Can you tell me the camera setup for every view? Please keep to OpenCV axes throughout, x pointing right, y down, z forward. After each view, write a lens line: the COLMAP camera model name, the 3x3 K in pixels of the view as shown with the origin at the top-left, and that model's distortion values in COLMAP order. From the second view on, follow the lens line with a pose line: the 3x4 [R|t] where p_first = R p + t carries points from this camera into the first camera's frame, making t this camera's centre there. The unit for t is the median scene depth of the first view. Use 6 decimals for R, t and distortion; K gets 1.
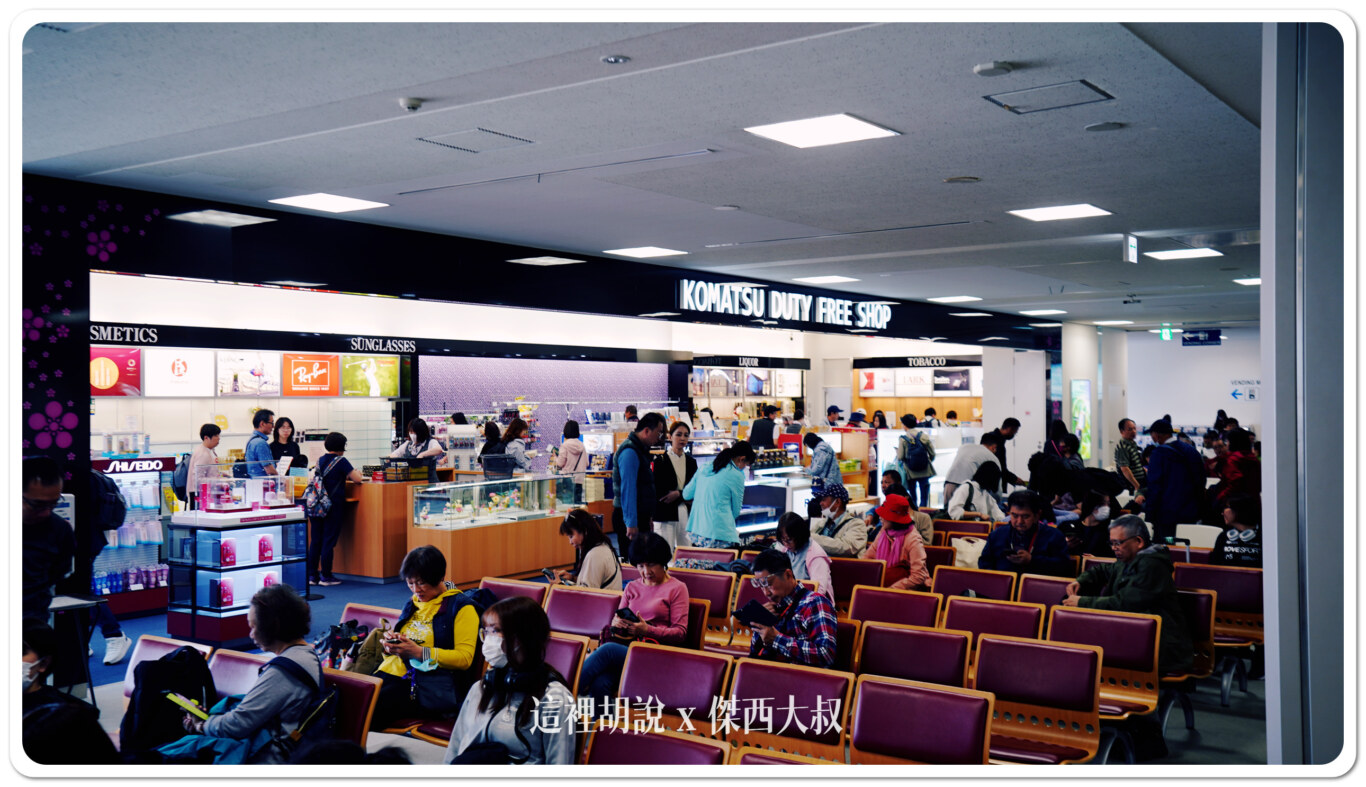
lens RADIAL K [[1279.0, 0, 683.0], [0, 1279.0, 393.5], [0, 0, 1]] dist [0.096936, -0.003637]
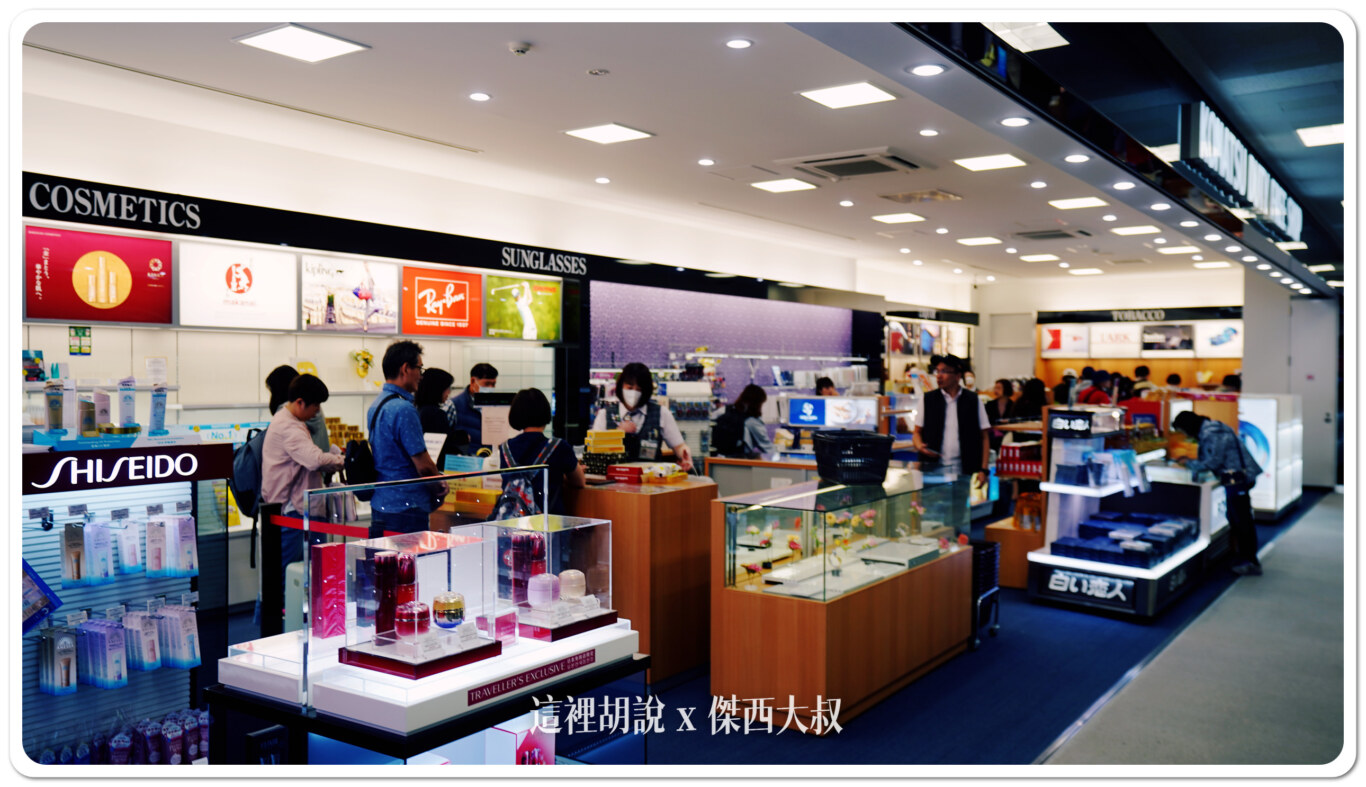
lens RADIAL K [[1085.4, 0, 683.0], [0, 1085.4, 393.5], [0, 0, 1]] dist [0.048238, 0.002756]
pose [[0.999827, 0.008169, 0.016703, -0.176781], [-0.008579, 0.999660, 0.024642, 0.016625], [-0.016496, -0.024781, 0.999557, 0.453082]]
